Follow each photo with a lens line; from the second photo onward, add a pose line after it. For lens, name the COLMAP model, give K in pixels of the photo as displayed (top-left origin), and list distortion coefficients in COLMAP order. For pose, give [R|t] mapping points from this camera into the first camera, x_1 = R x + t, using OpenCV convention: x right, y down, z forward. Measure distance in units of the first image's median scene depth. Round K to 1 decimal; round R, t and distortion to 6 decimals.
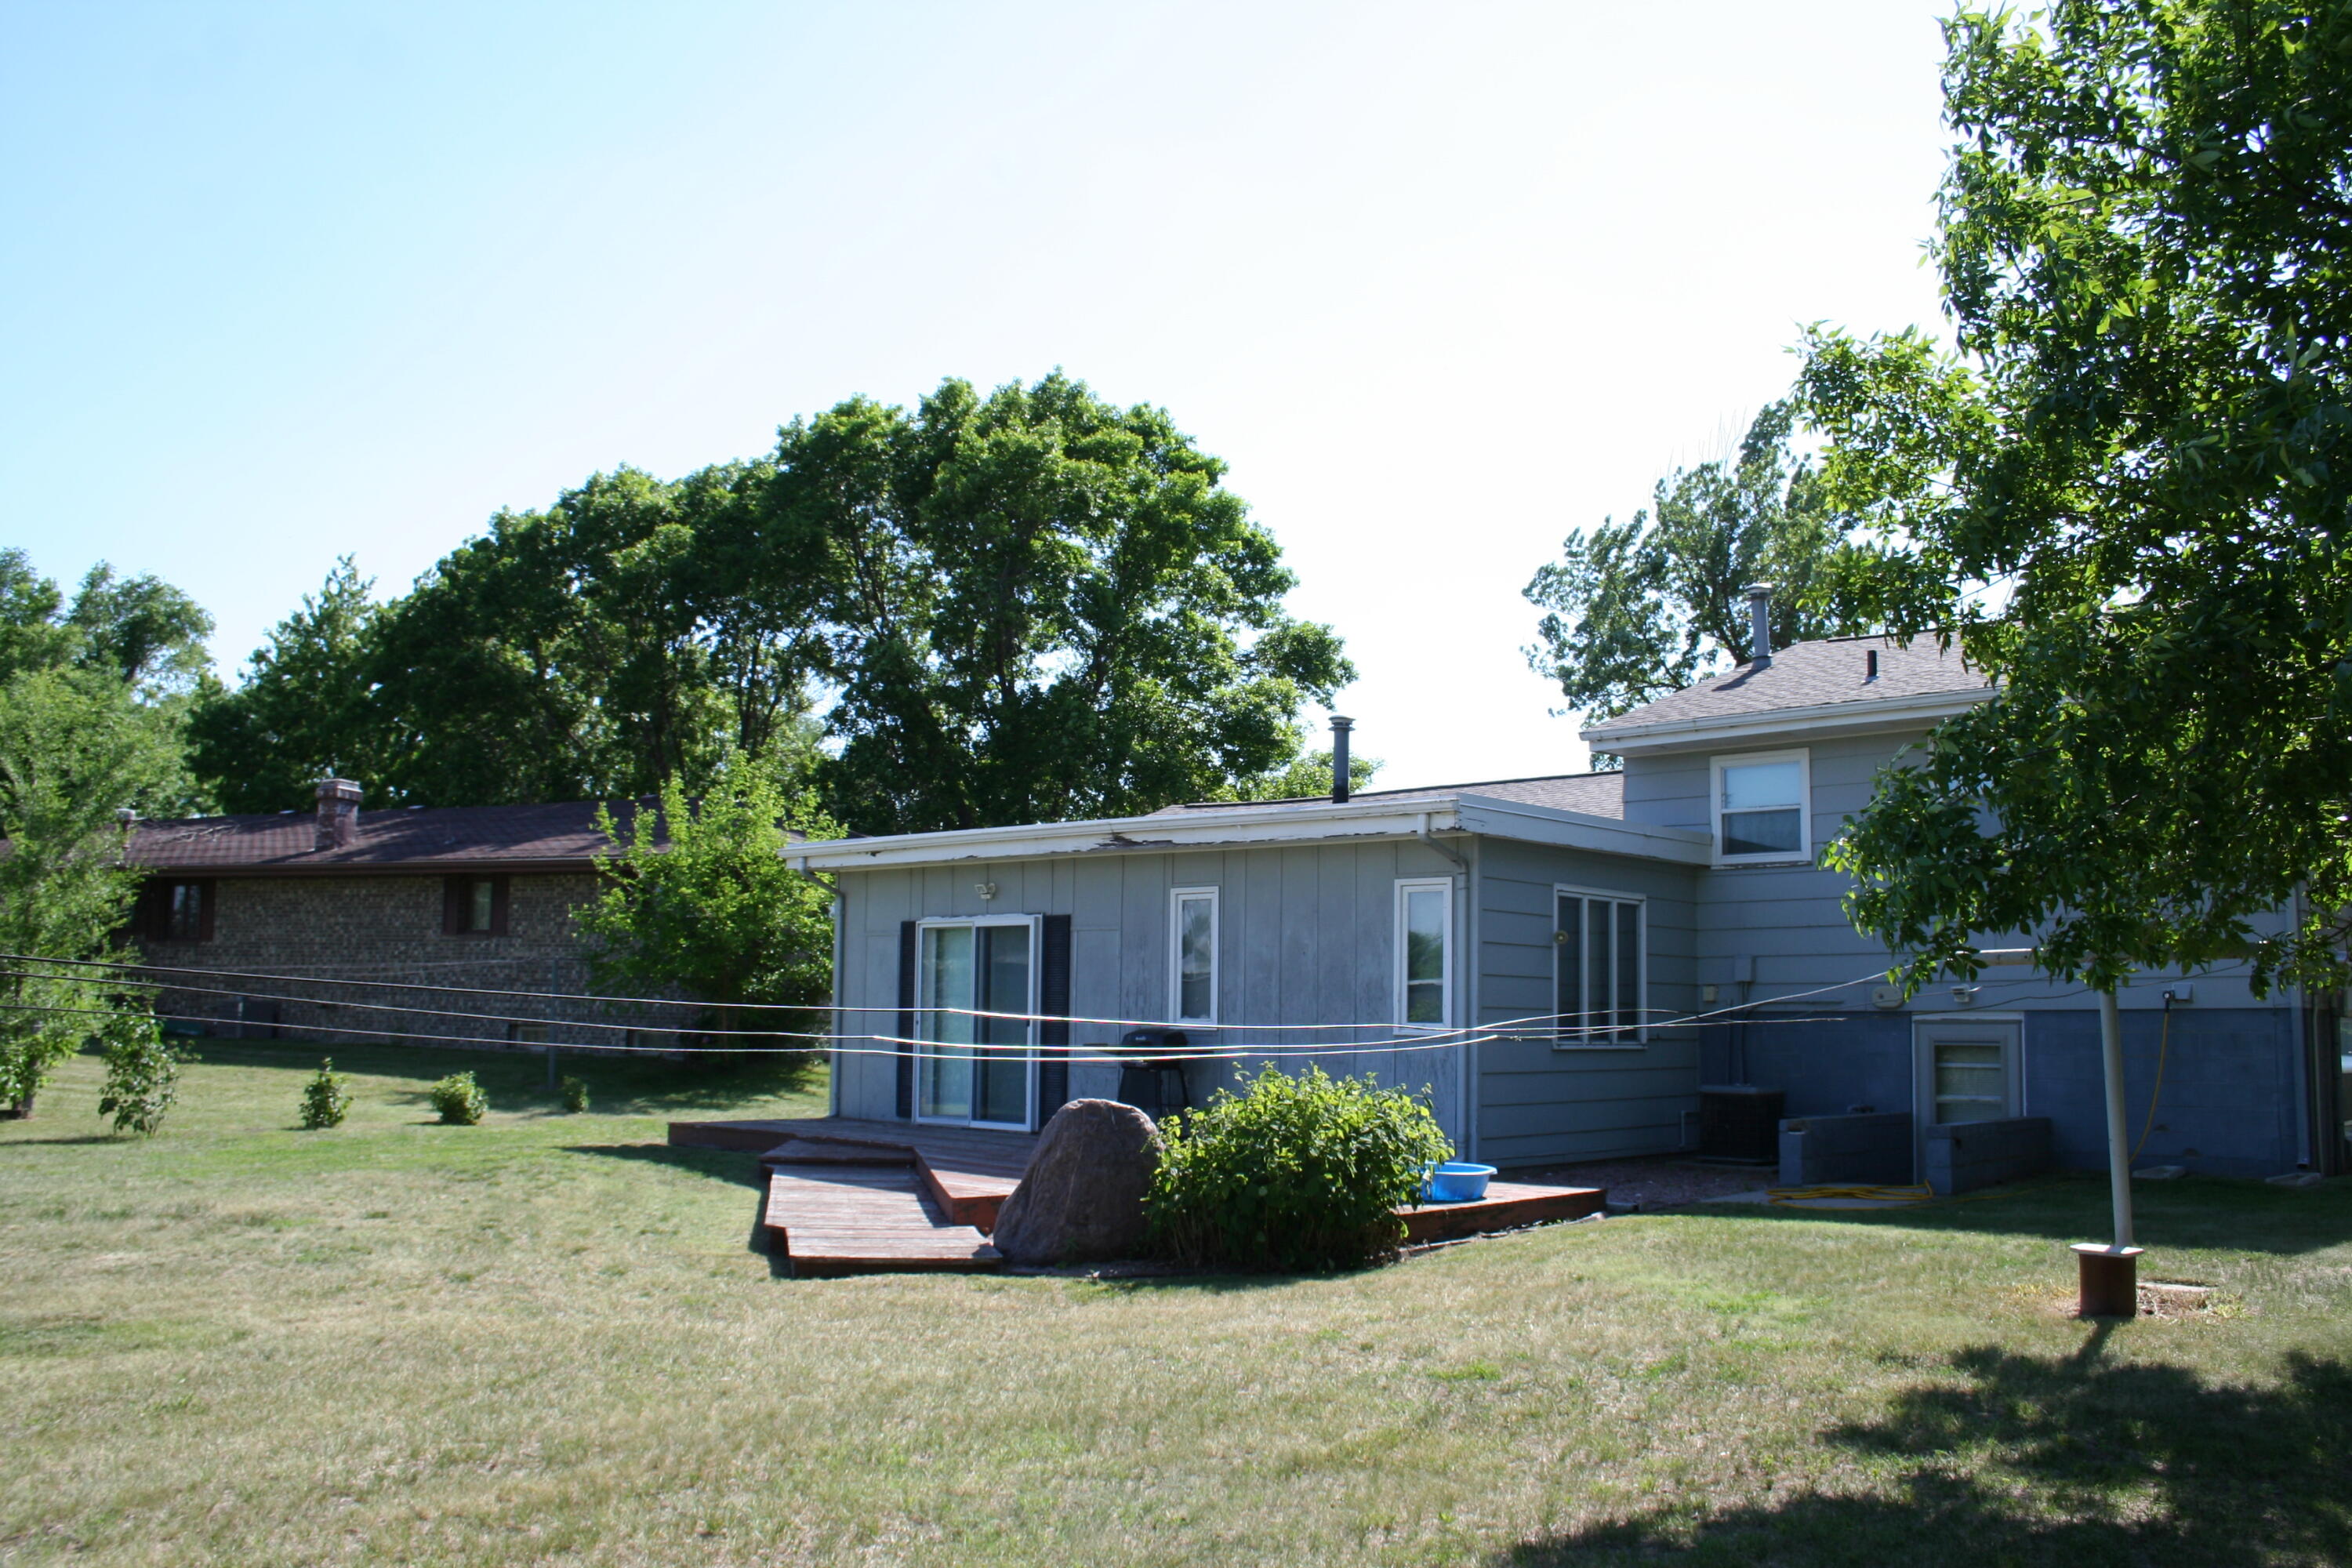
lens RADIAL K [[1999.5, 0, 1172.9], [0, 1999.5, 783.1], [0, 0, 1]] dist [-0.153849, 0.132054]
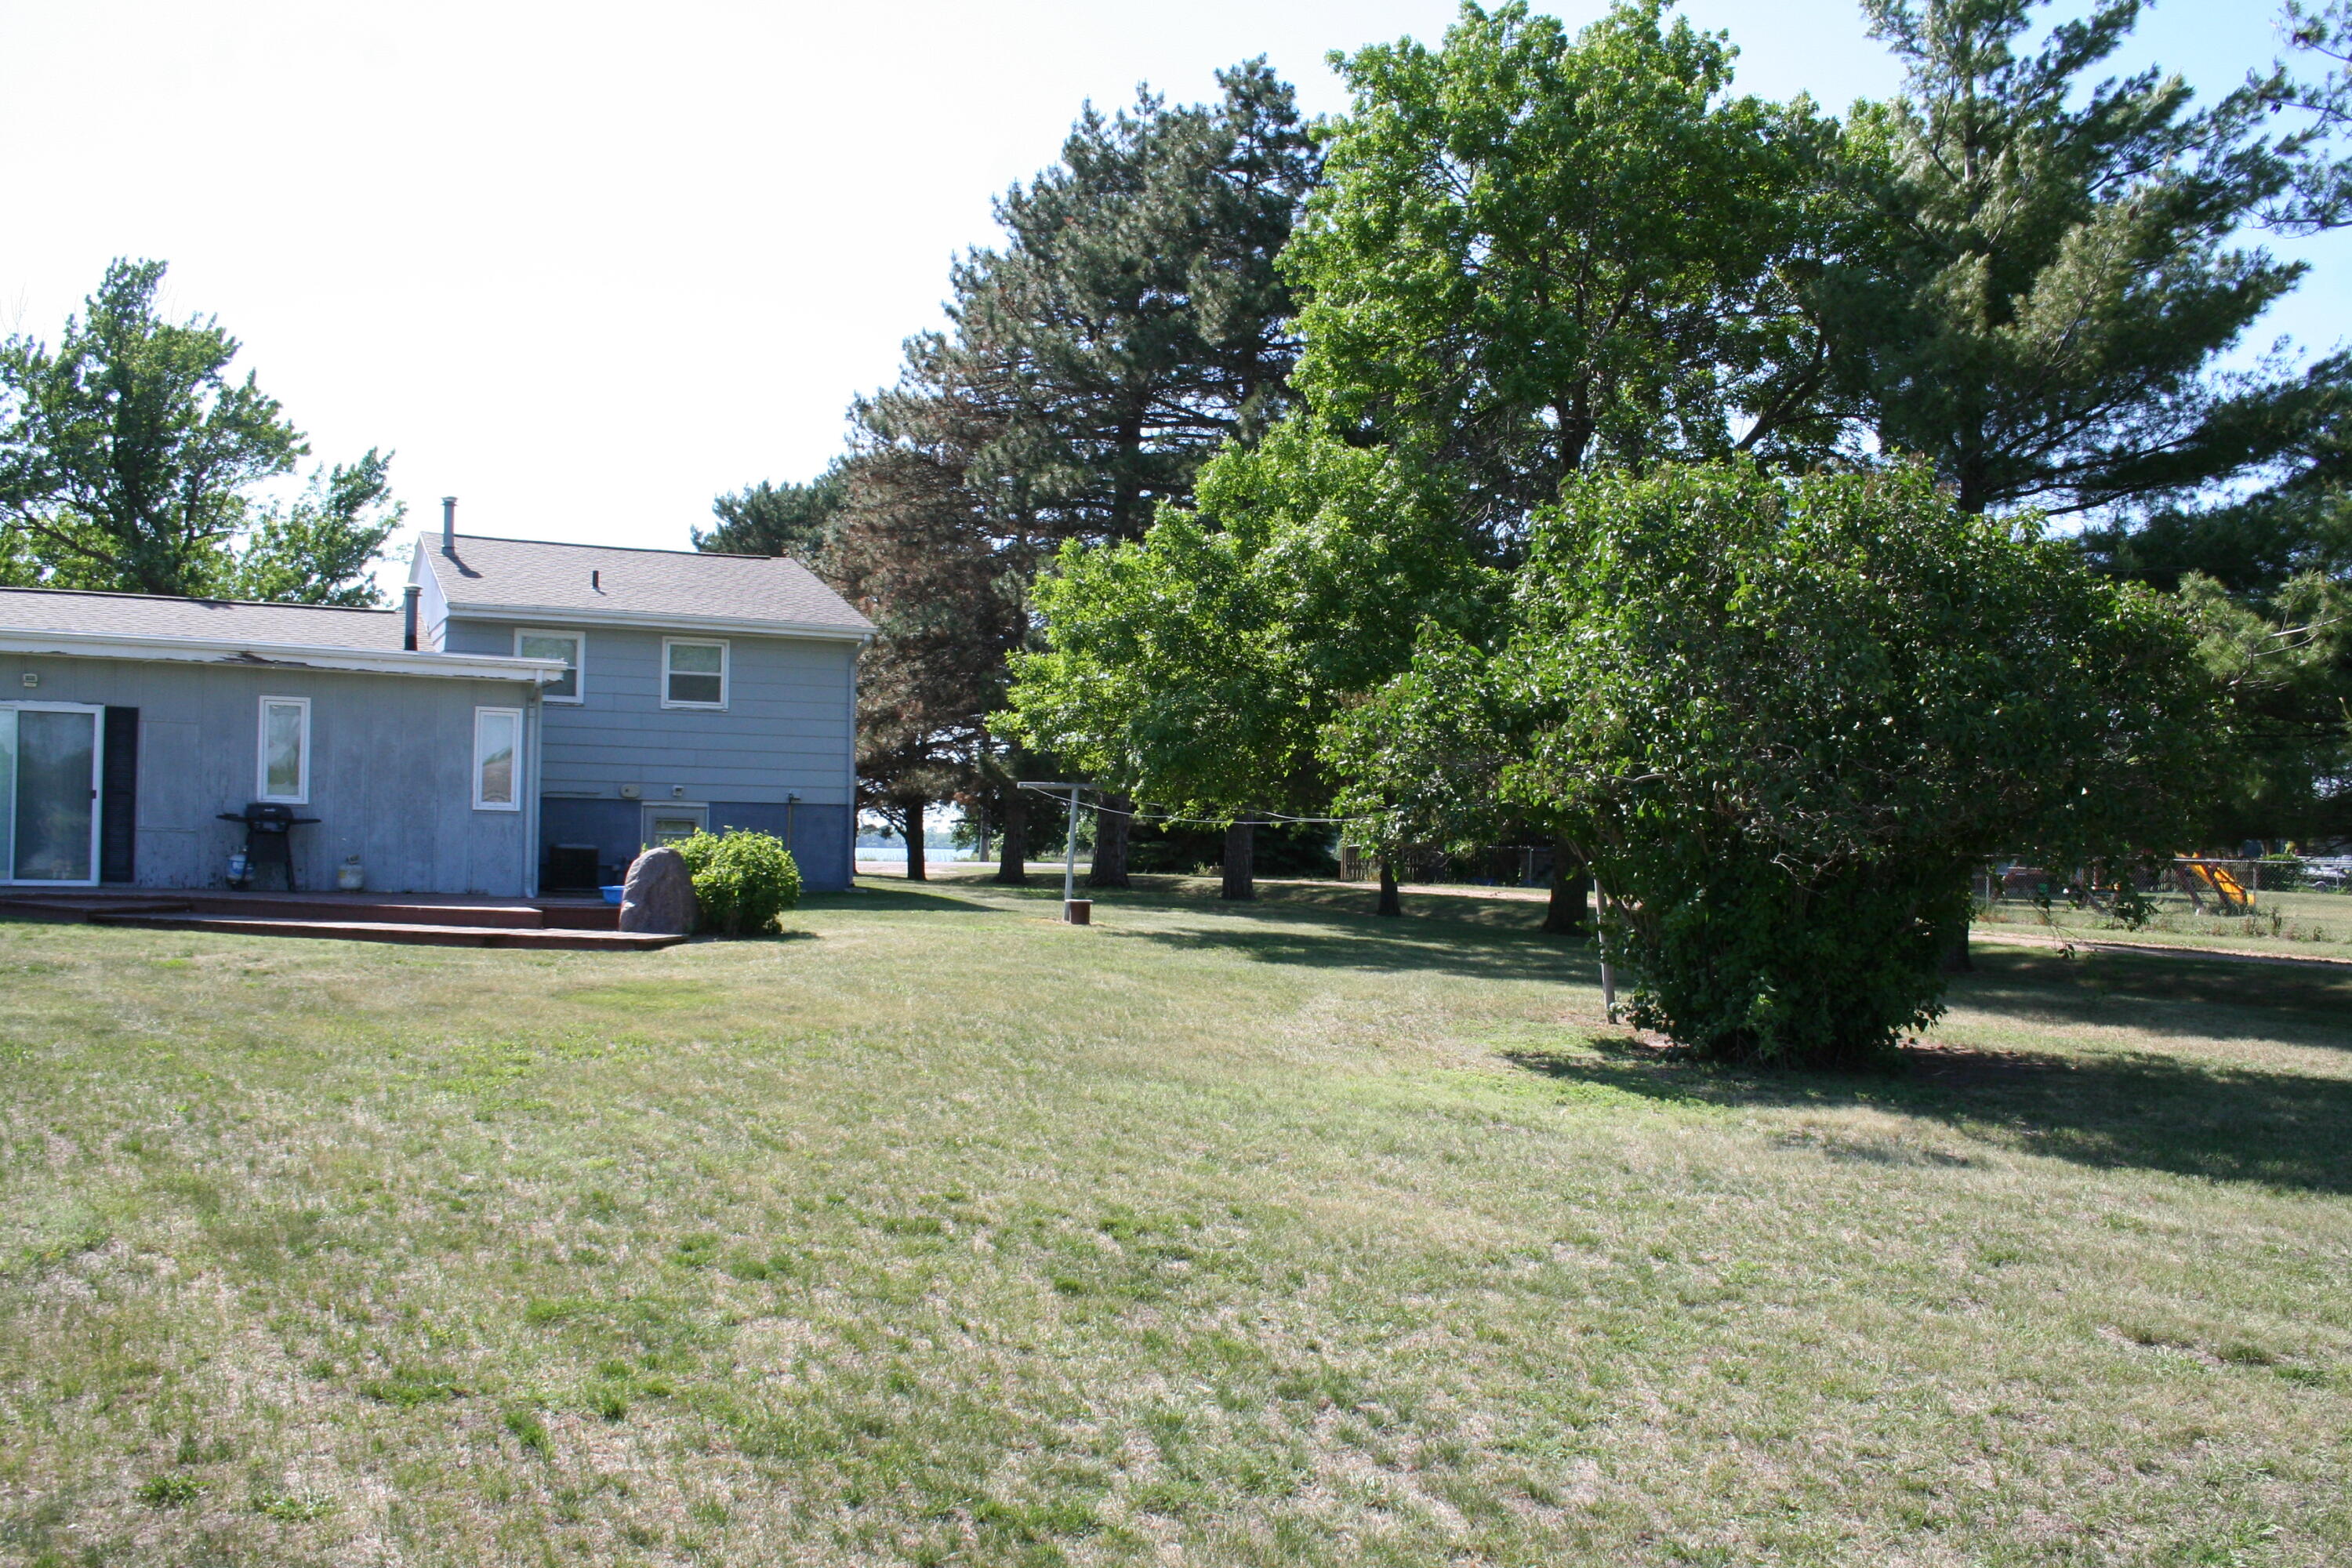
lens RADIAL K [[1999.5, 0, 1198.6], [0, 1999.5, 799.2], [0, 0, 1]] dist [-0.153849, 0.132054]
pose [[0.357046, 0.012220, 0.934007, -0.912058], [-0.129180, 0.990952, 0.036417, -0.005214], [-0.925111, -0.133658, 0.355394, -0.022385]]
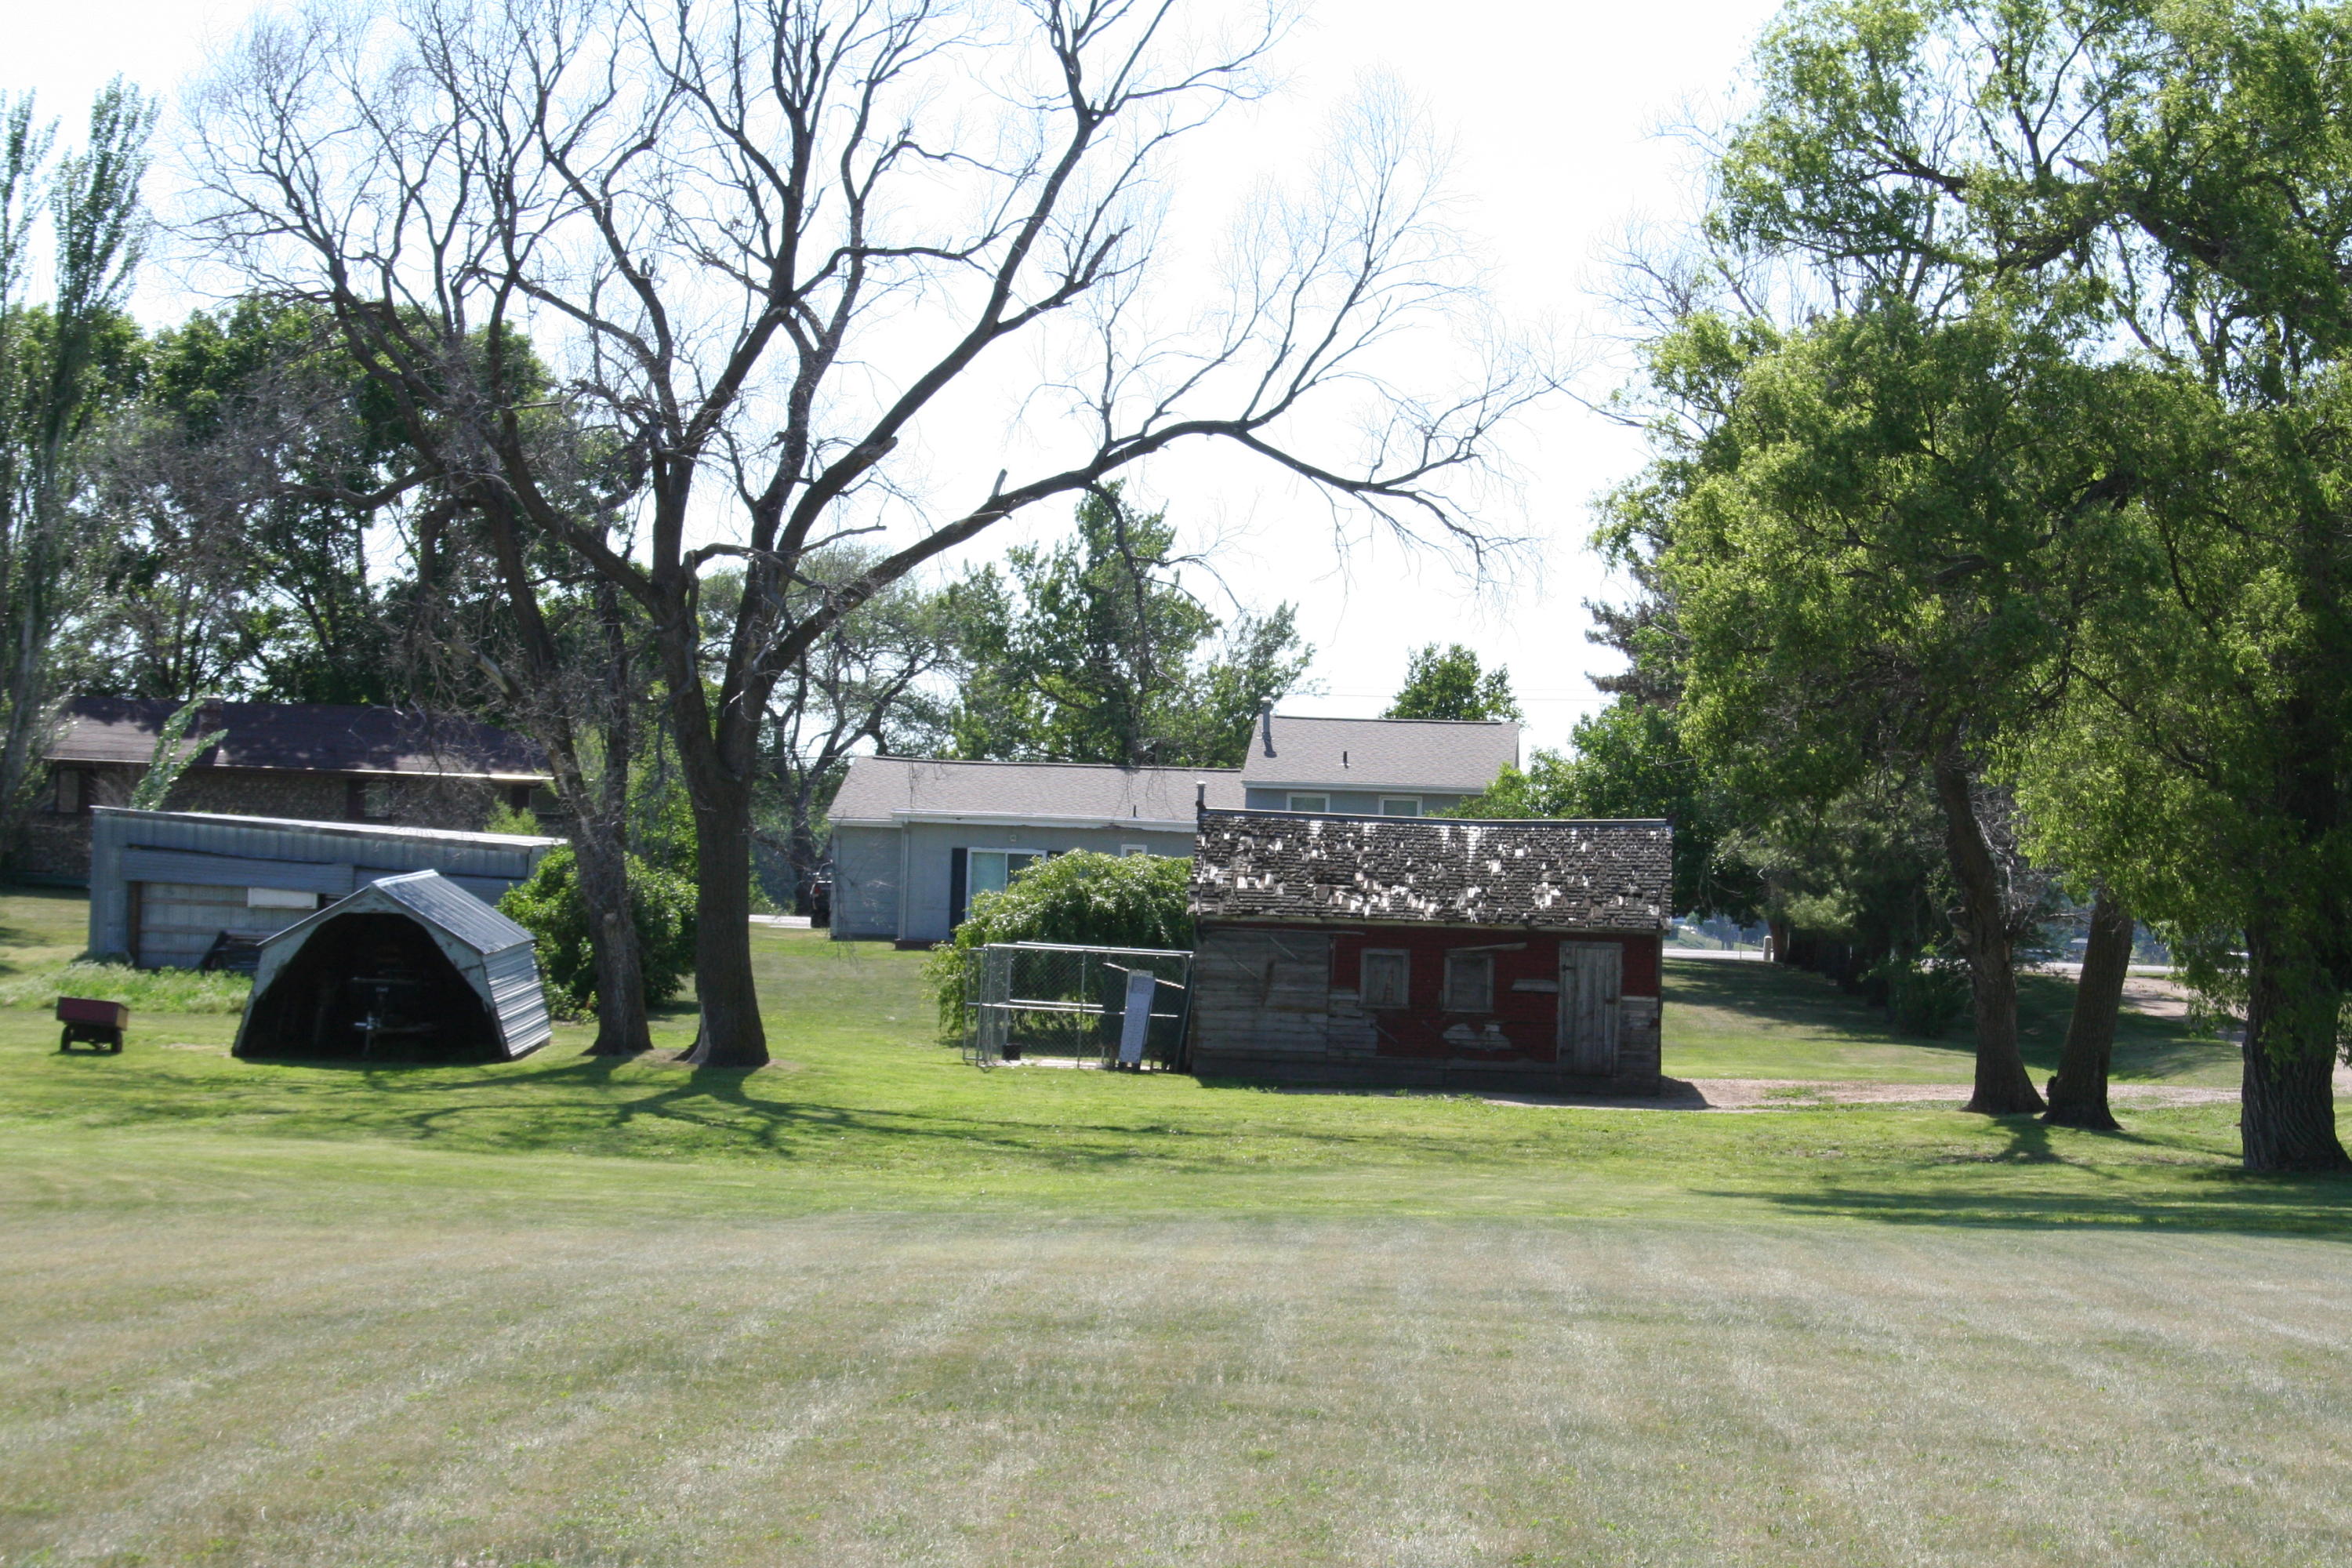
lens RADIAL K [[5408.3, 0, 1193.6], [0, 5408.3, 843.8], [0, 0, 1]] dist [0.079387, 0.000000]
pose [[0.790203, 0.015152, 0.612658, -3.812825], [-0.099988, 0.989486, 0.104493, -0.621303], [-0.604633, -0.143830, 0.783410, -4.063566]]
